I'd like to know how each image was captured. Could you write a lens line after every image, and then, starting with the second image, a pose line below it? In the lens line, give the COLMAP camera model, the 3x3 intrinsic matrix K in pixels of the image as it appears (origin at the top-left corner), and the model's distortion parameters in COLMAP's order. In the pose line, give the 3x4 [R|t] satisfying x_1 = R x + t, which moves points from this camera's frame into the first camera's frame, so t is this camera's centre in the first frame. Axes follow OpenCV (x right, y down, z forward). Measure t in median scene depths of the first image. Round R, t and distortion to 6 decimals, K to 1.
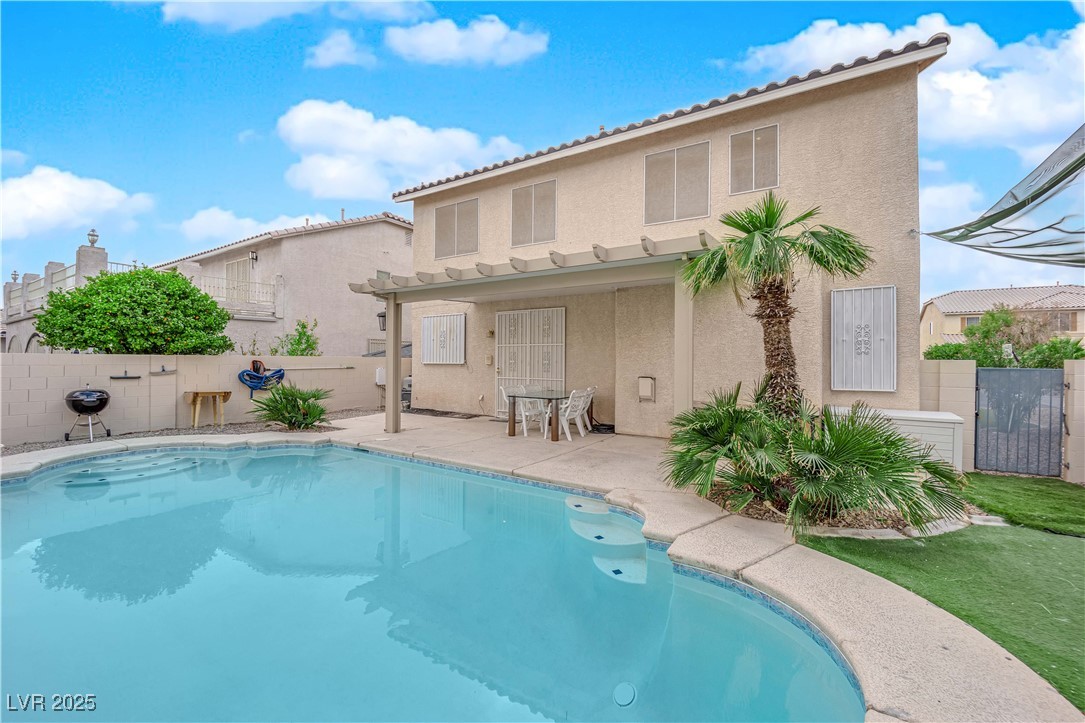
lens RADIAL K [[441.2, 0, 540.0], [0, 441.2, 357.9], [0, 0, 1]] dist [-0.013980, 0.000061]
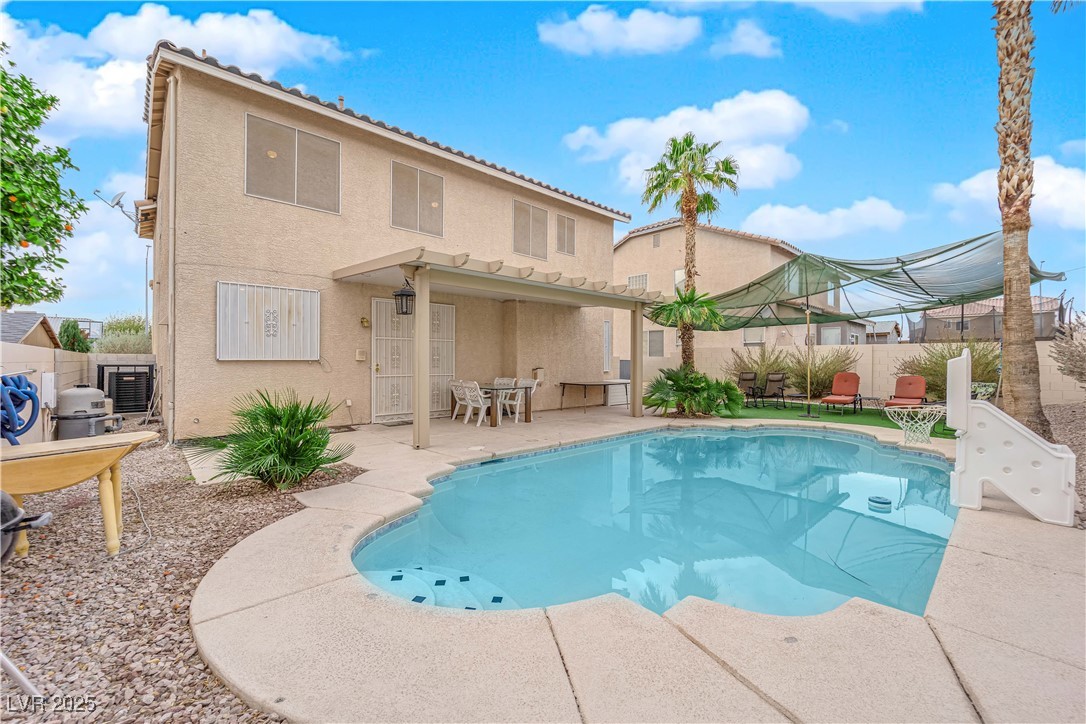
lens RADIAL K [[435.7, 0, 541.9], [0, 435.7, 359.7], [0, 0, 1]] dist [-0.008185, -0.005243]
pose [[0.252707, -0.001014, 0.967542, -0.928699], [-0.001458, 0.999998, 0.001428, 0.013199], [-0.967542, -0.001771, 0.252705, 0.557229]]
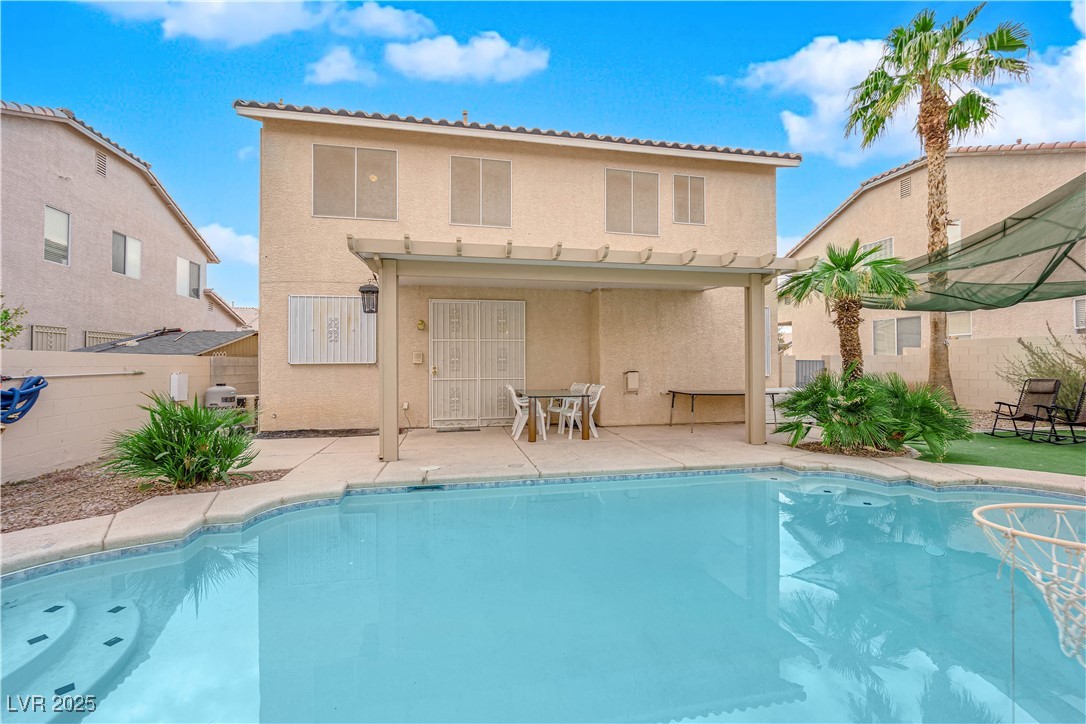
lens RADIAL K [[435.7, 0, 541.9], [0, 435.7, 359.7], [0, 0, 1]] dist [-0.008185, -0.005243]
pose [[0.723147, 0.000200, 0.690694, -0.578088], [0.008317, 0.999925, -0.008997, 0.019111], [-0.690644, 0.012251, 0.723091, 0.319367]]
